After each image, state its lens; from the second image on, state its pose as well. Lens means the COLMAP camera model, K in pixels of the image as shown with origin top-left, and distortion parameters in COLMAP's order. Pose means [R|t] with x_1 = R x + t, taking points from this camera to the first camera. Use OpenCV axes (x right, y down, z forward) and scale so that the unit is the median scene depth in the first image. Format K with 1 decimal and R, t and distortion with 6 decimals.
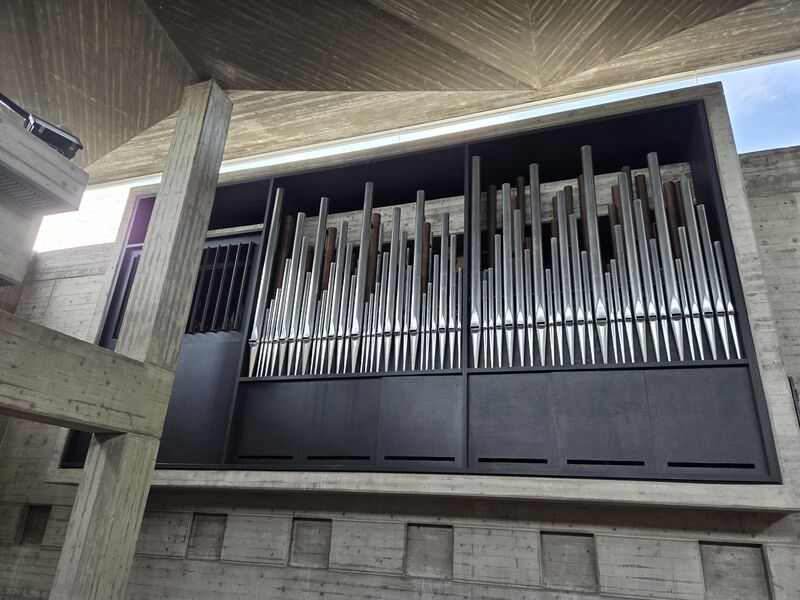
lens RADIAL K [[539.7, 0, 399.4], [0, 539.7, 299.8], [0, 0, 1]] dist [0.022196, -0.005936]
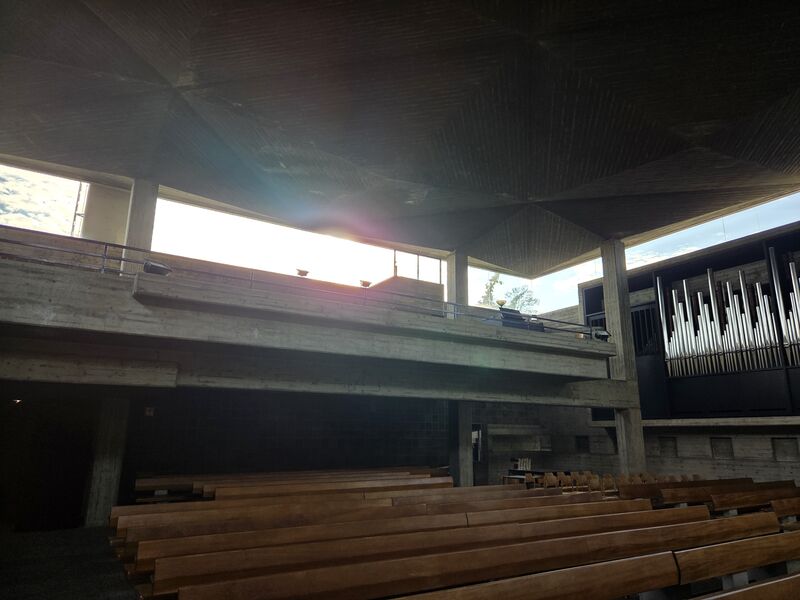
lens RADIAL K [[539.7, 0, 400.2], [0, 539.7, 300.5], [0, 0, 1]] dist [0.022196, -0.005936]
pose [[0.768346, -0.199350, -0.608197, 0.301418], [0.275147, 0.960847, 0.032659, -0.570494], [0.577874, -0.192437, 0.793114, -1.419361]]
